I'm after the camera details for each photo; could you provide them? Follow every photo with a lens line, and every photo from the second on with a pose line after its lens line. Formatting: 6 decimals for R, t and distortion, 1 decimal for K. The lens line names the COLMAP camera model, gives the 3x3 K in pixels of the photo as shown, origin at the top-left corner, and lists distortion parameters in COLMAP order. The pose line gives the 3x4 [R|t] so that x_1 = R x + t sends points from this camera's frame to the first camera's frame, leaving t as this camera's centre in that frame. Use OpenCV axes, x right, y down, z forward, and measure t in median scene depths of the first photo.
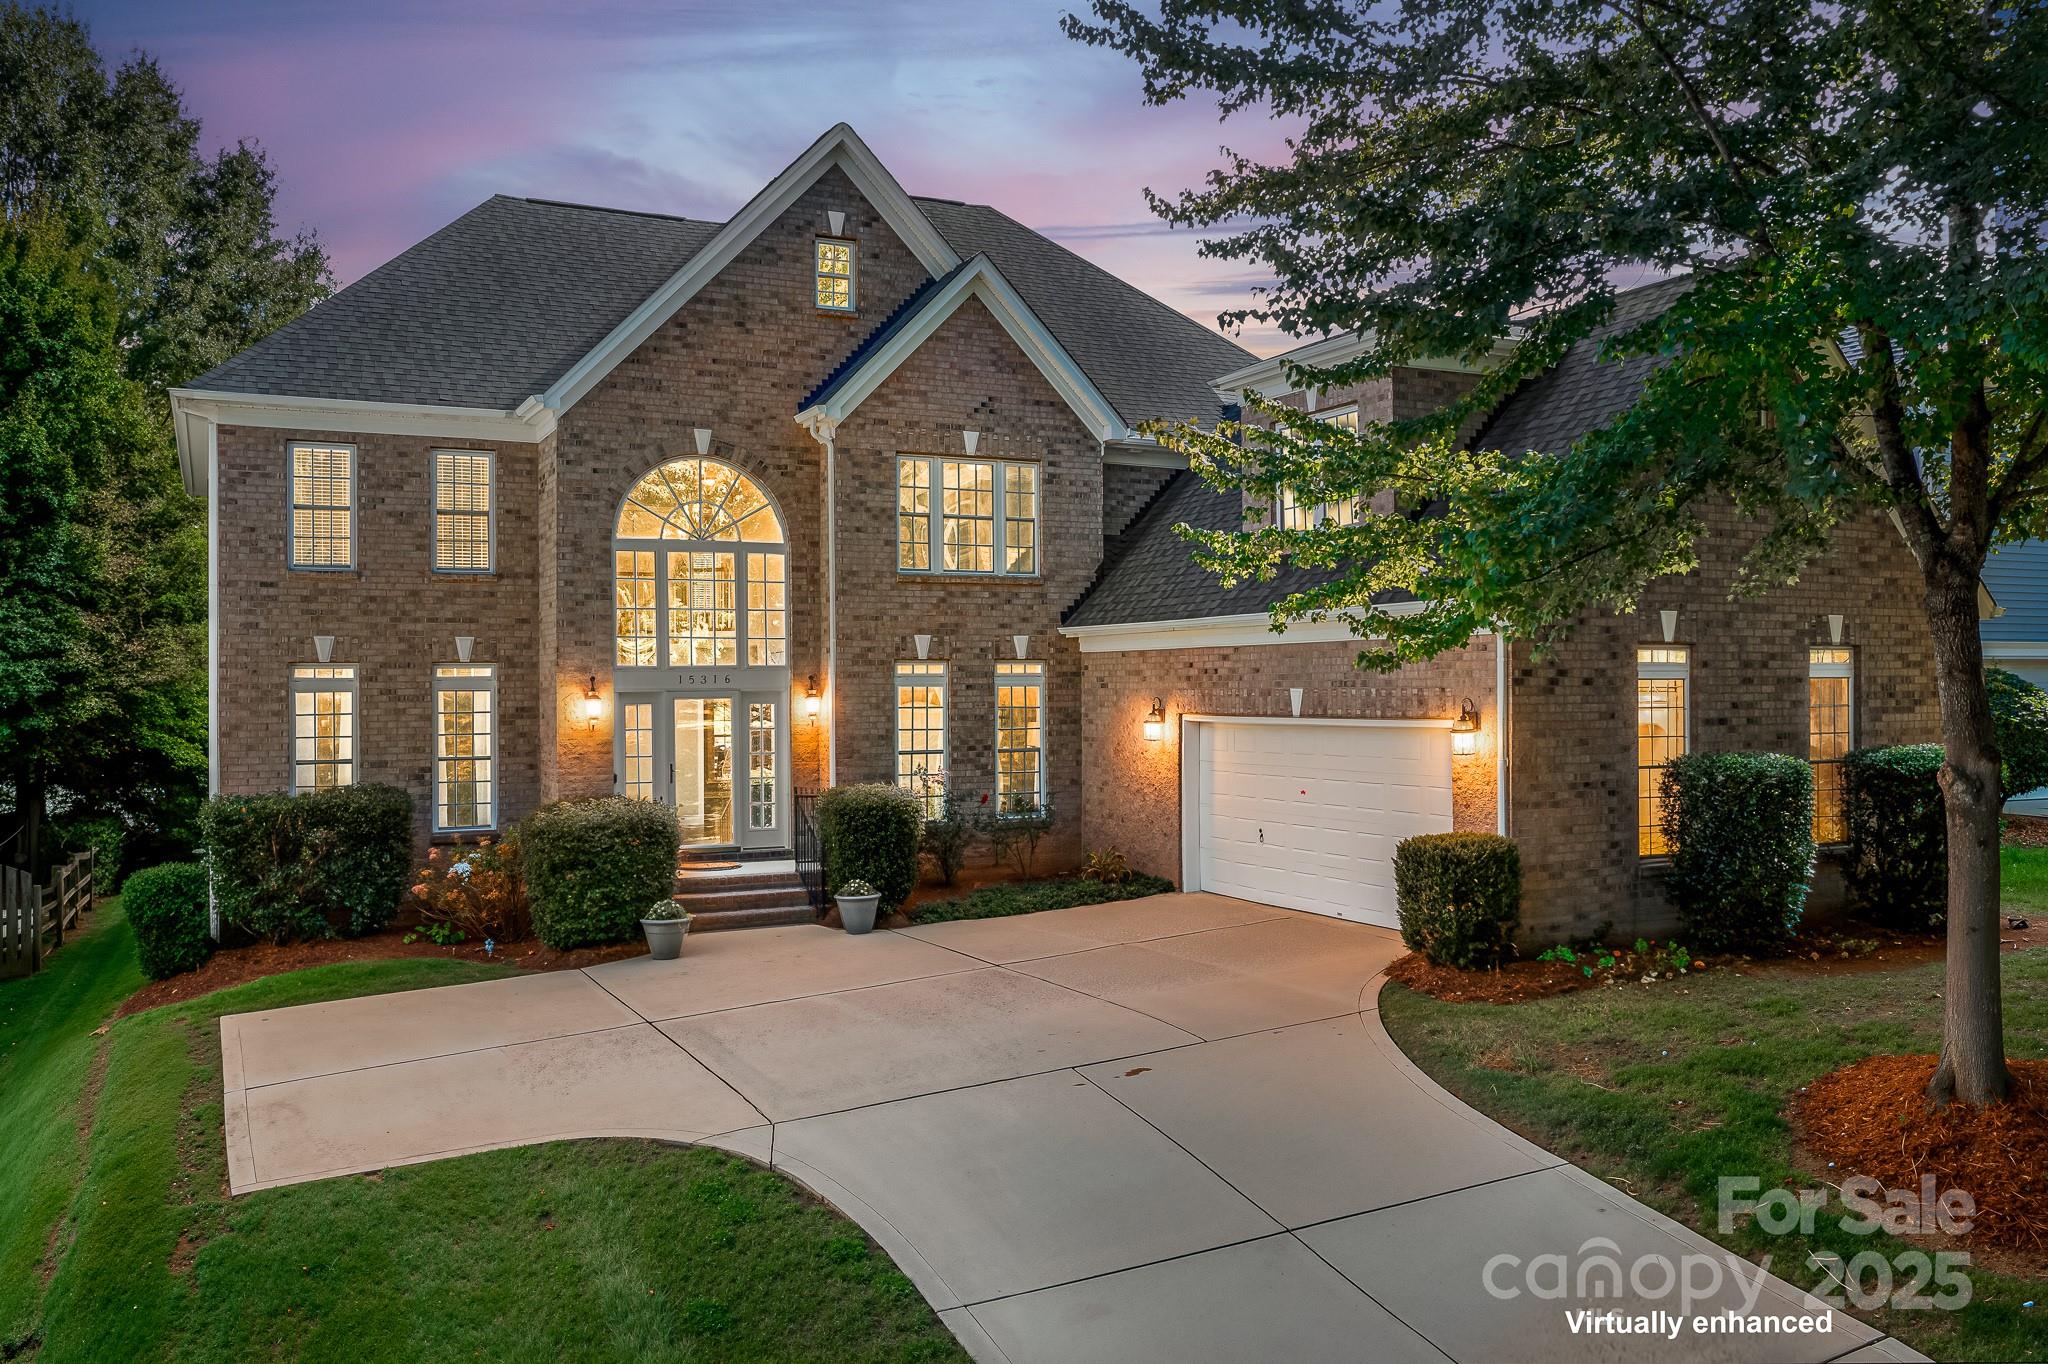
lens RADIAL K [[1565.2, 0, 1028.5], [0, 1565.2, 684.0], [0, 0, 1]] dist [0.004202, -0.000009]
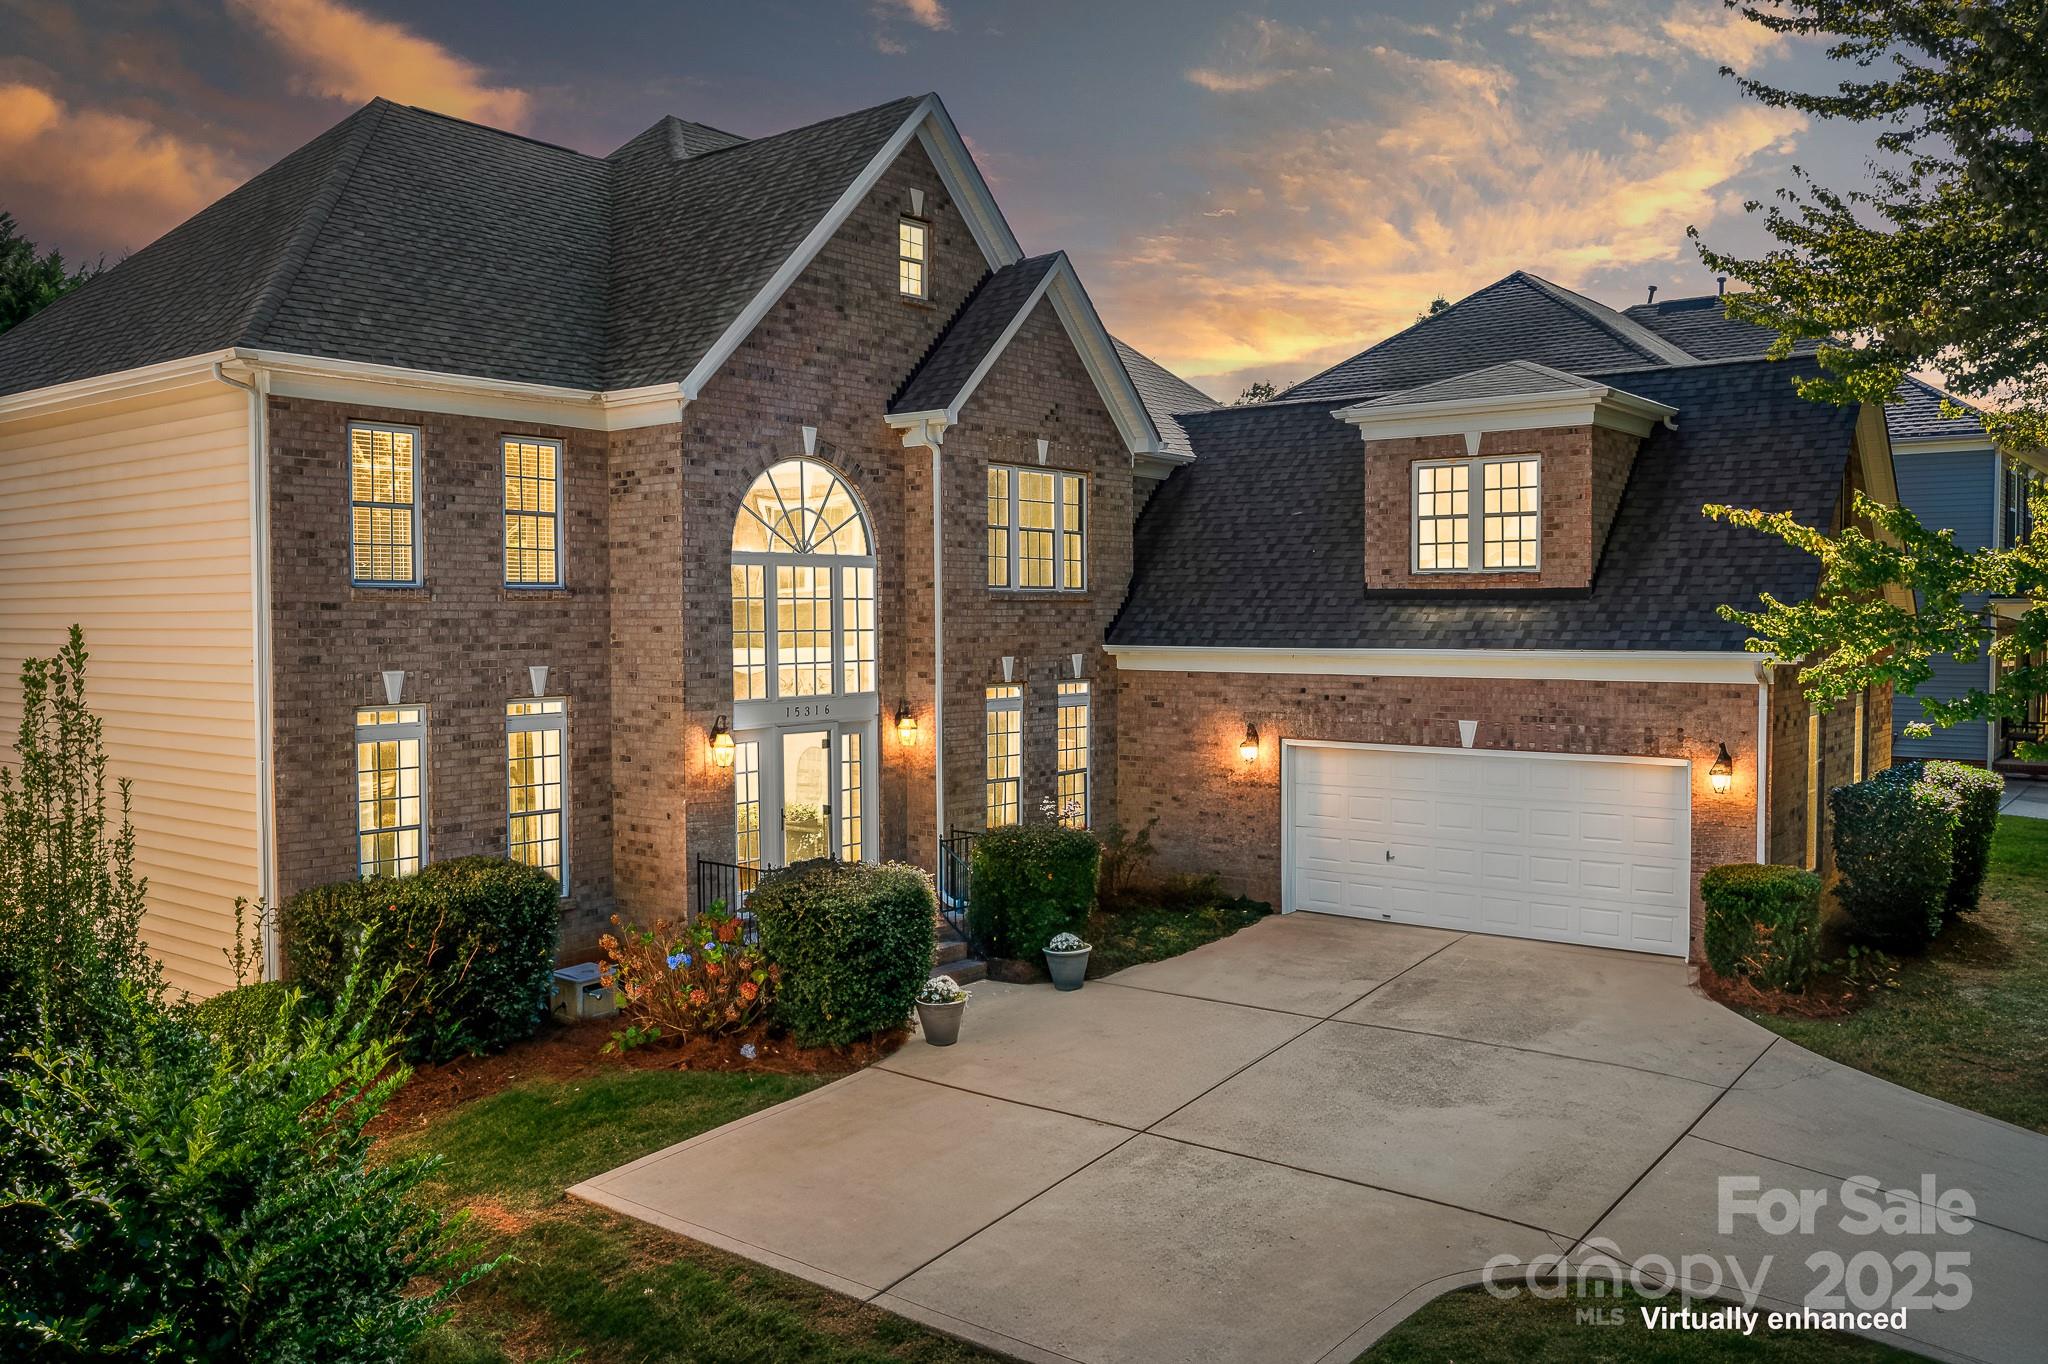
lens RADIAL K [[1565.2, 0, 1022.4], [0, 1565.2, 678.5], [0, 0, 1]] dist [0.004202, -0.000009]
pose [[0.910054, -0.010687, 0.414351, -0.462887], [-0.004473, 0.999356, 0.035600, -0.053224], [-0.414465, -0.034252, 0.909421, 0.146233]]
